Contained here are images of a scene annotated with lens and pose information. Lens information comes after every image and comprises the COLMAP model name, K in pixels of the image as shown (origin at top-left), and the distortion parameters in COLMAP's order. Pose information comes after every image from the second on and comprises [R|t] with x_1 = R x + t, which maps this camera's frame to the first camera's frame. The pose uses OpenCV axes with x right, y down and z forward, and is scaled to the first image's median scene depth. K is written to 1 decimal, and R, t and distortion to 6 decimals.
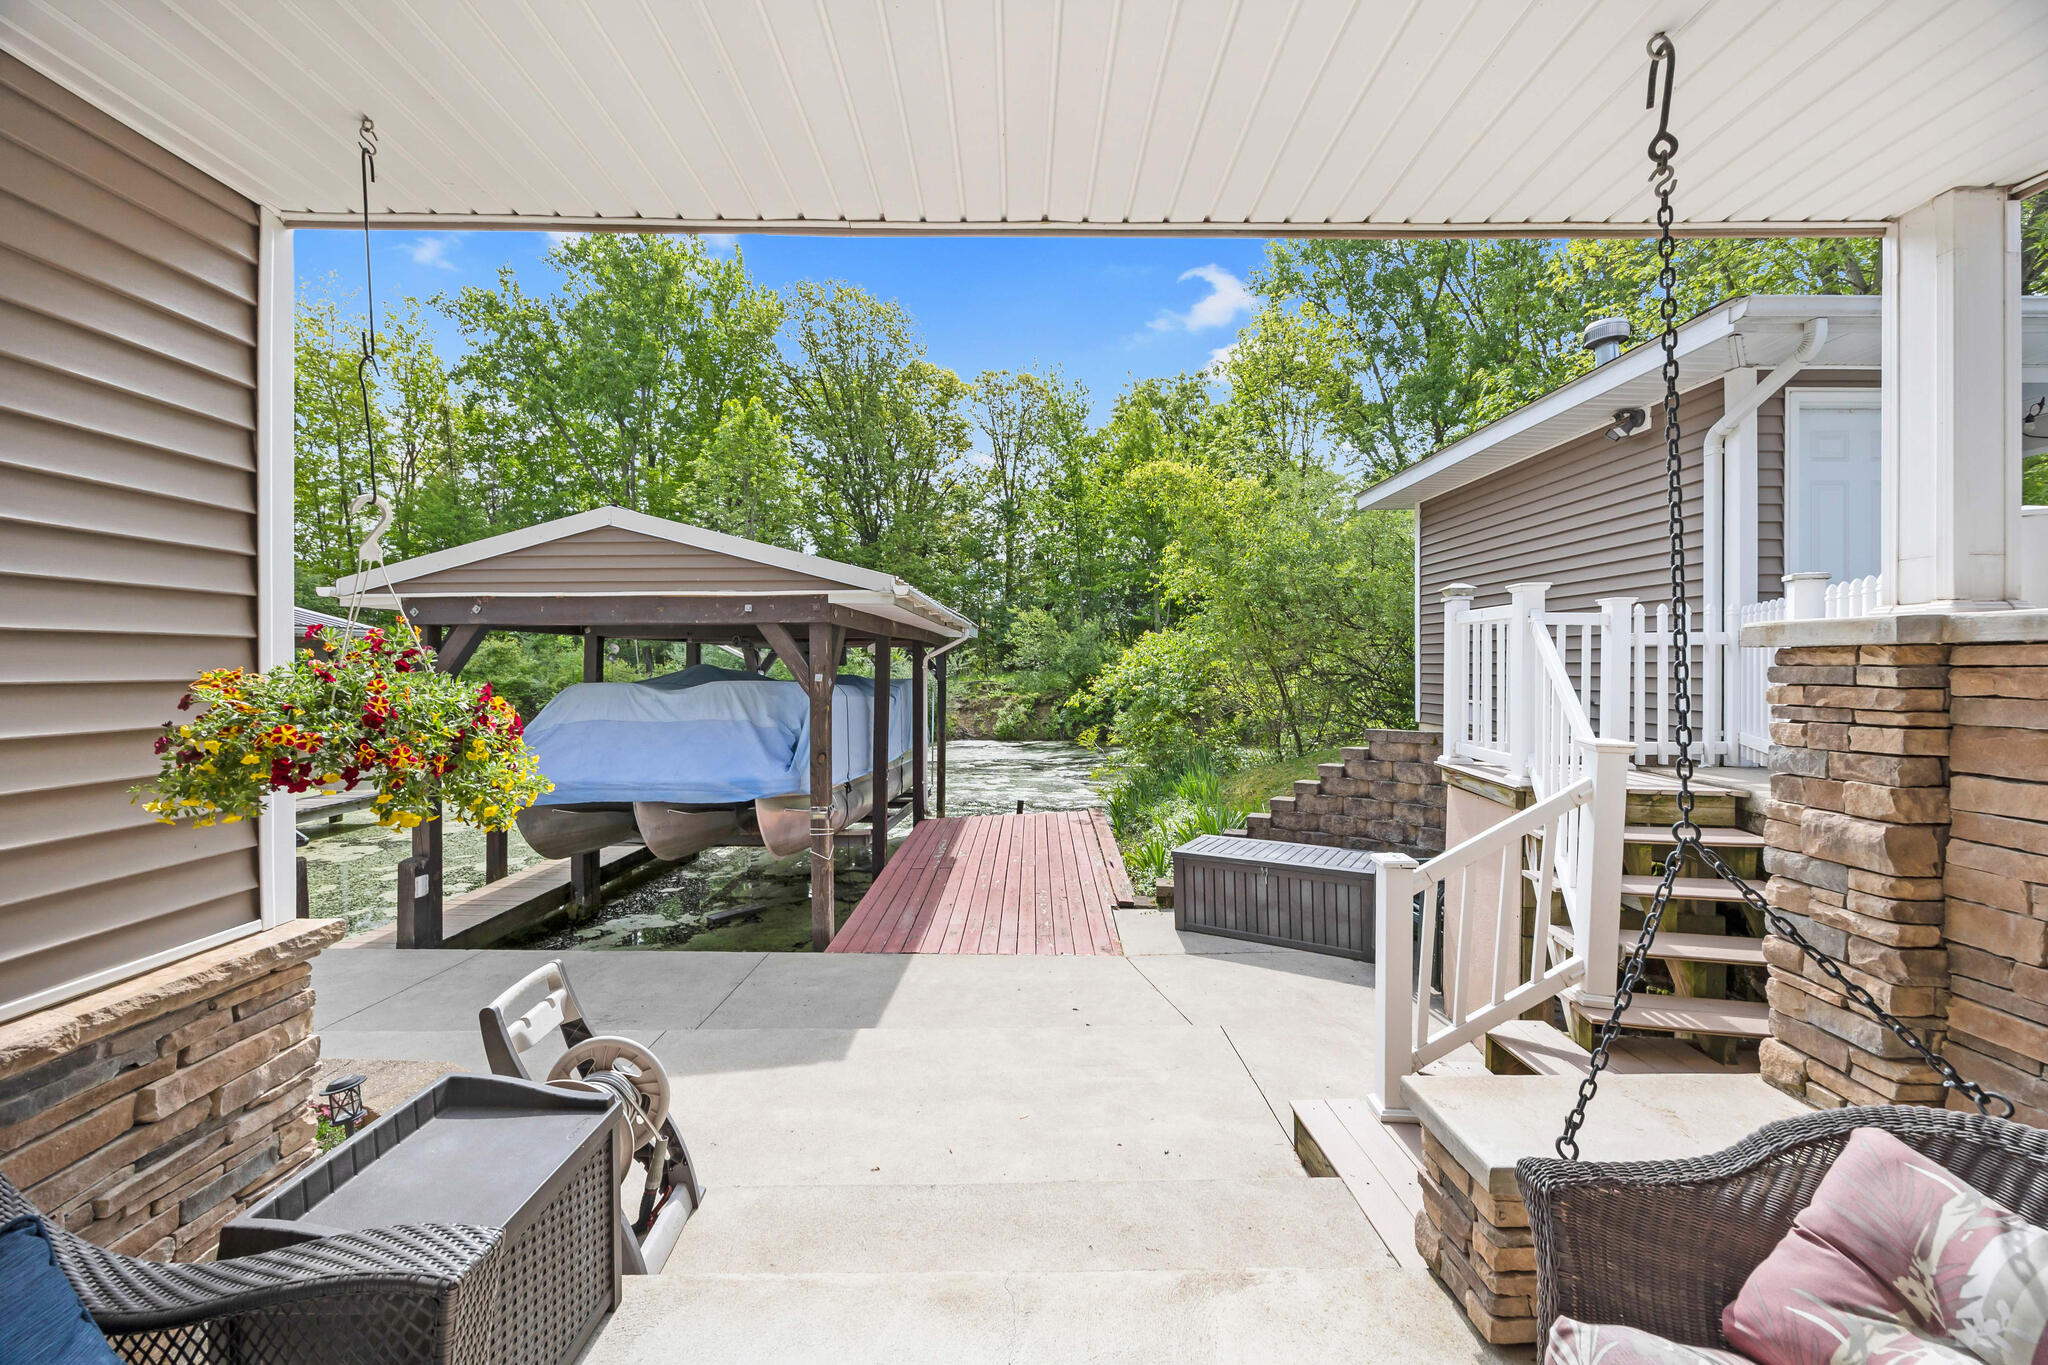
lens RADIAL K [[812.6, 0, 1022.3], [0, 812.6, 659.7], [0, 0, 1]] dist [-0.002123, -0.000540]
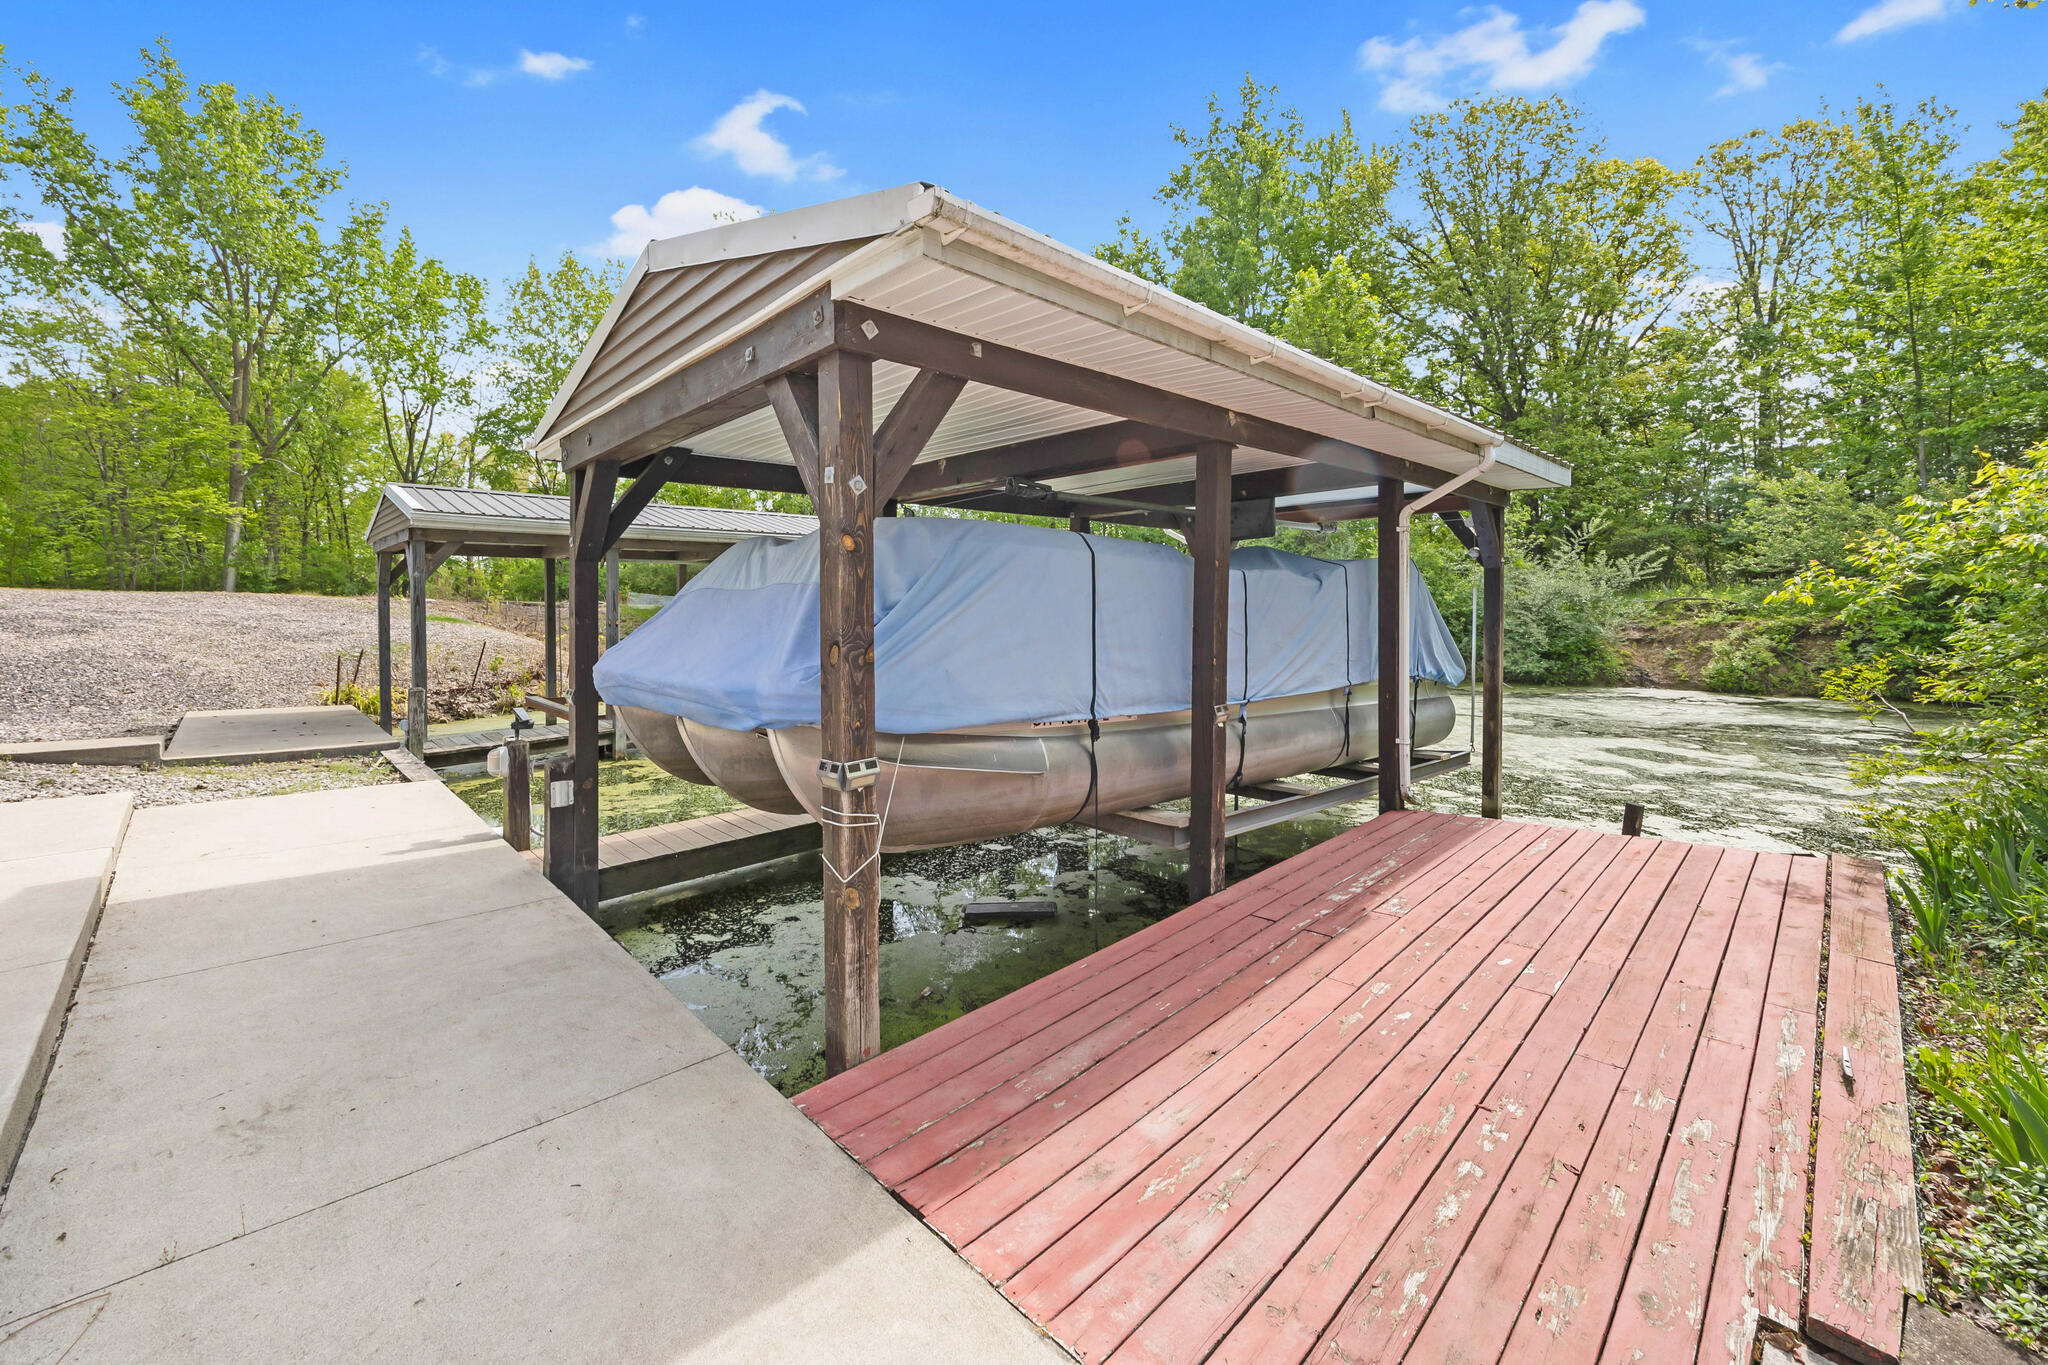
lens RADIAL K [[806.9, 0, 1026.1], [0, 806.9, 606.8], [0, 0, 1]] dist [-0.001492, -0.000162]
pose [[0.705150, -0.001135, -0.709057, 0.036420], [0.009994, 0.999915, 0.008339, 0.023700], [0.708987, -0.012967, 0.705102, 0.193847]]
